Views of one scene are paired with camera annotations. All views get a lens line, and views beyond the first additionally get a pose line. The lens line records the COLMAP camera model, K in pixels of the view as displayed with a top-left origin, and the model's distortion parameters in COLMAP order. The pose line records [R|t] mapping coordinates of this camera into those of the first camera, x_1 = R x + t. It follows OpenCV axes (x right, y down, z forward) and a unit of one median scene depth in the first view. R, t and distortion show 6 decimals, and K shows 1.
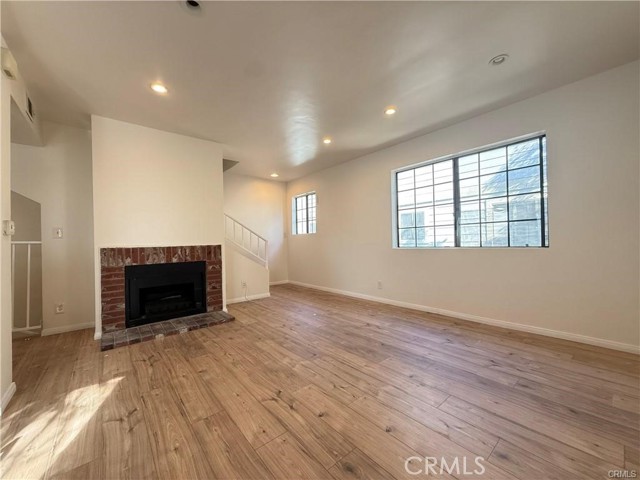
lens RADIAL K [[255.1, 0, 320.0], [0, 255.1, 240.0], [0, 0, 1]] dist [-0.000550, 0.000227]
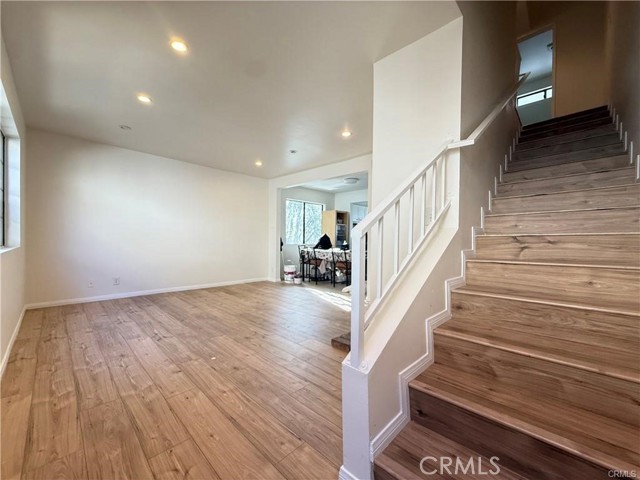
lens RADIAL K [[255.1, 0, 320.0], [0, 255.1, 240.0], [0, 0, 1]] dist [-0.000550, 0.000227]
pose [[-0.994572, 0.011105, -0.103459, -0.228531], [0.011544, 0.999927, -0.003640, 0.020337], [0.103411, -0.004814, -0.994627, 1.761758]]
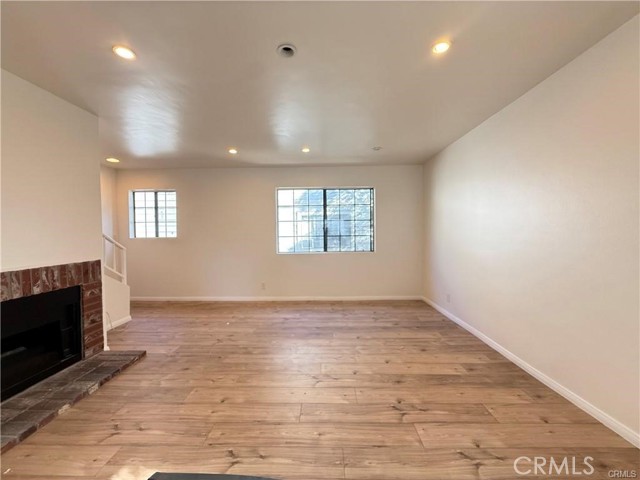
lens RADIAL K [[255.1, 0, 320.0], [0, 255.1, 240.0], [0, 0, 1]] dist [-0.000550, 0.000227]
pose [[0.660178, -0.003253, 0.751102, -0.581122], [-0.008748, 0.999889, 0.012020, -0.056796], [-0.751058, -0.014506, 0.660077, 0.073865]]
